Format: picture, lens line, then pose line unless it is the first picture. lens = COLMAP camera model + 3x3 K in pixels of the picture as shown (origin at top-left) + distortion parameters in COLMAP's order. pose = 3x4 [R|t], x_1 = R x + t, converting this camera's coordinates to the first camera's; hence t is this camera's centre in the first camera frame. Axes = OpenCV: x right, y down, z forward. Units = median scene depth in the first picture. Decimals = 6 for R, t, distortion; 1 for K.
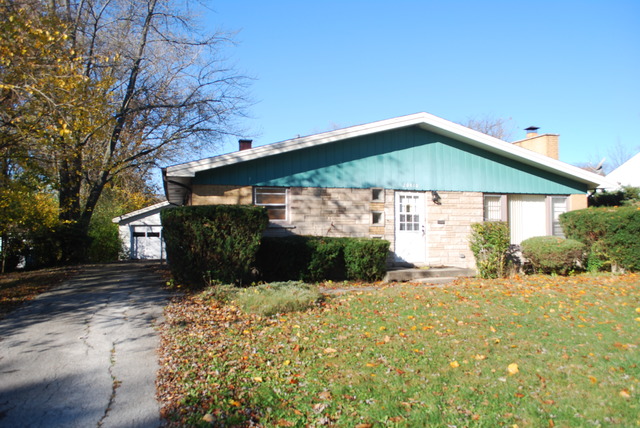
lens RADIAL K [[540.7, 0, 320.0], [0, 540.7, 214.0], [0, 0, 1]] dist [-0.088873, 0.005164]
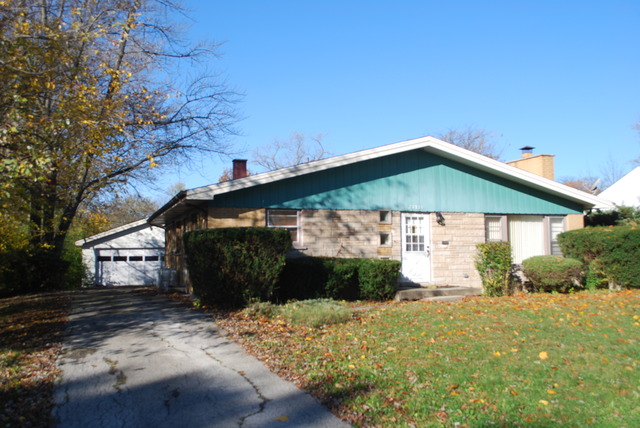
lens RADIAL K [[623.1, 0, 320.0], [0, 623.1, 214.0], [0, 0, 1]] dist [-0.077757, -0.008206]
pose [[0.997153, -0.003447, 0.075321, -0.105294], [0.005967, 0.999429, -0.033247, -0.001716], [-0.075163, 0.033602, 0.996605, -0.166626]]
